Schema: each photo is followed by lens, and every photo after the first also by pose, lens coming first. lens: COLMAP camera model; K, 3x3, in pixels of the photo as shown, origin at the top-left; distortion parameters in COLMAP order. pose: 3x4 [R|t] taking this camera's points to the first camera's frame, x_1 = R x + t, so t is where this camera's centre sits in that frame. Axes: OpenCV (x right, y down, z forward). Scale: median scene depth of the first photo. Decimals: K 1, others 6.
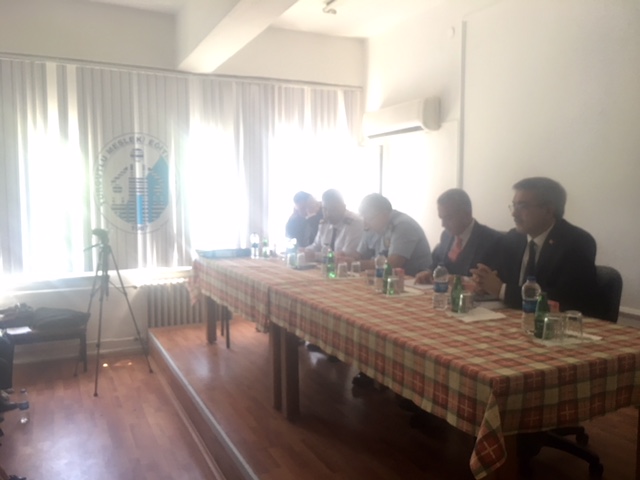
lens RADIAL K [[555.9, 0, 320.0], [0, 555.9, 240.0], [0, 0, 1]] dist [0.054992, 0.001641]
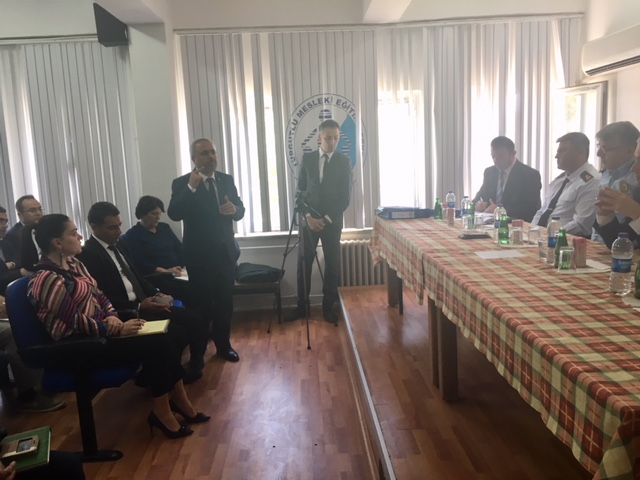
lens RADIAL K [[553.0, 0, 320.0], [0, 553.0, 240.0], [0, 0, 1]] dist [0.087631, -0.094127]
pose [[0.916051, 0.021189, -0.400501, 0.126729], [0.010083, 0.997071, 0.075812, -0.009583], [0.400934, -0.073486, 0.913155, 0.121970]]
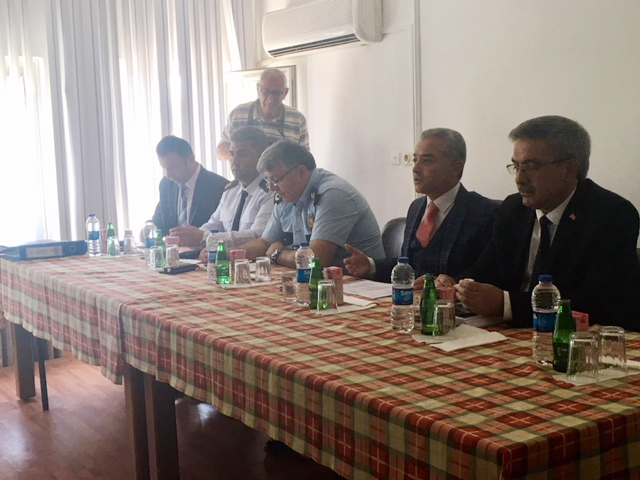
lens RADIAL K [[864.1, 0, 320.0], [0, 864.1, 240.0], [0, 0, 1]] dist [0.061760, -0.004449]
pose [[0.989625, -0.043769, 0.136848, -0.004467], [0.039579, 0.998665, 0.033195, -0.011879], [-0.138118, -0.027435, 0.990036, 0.049331]]
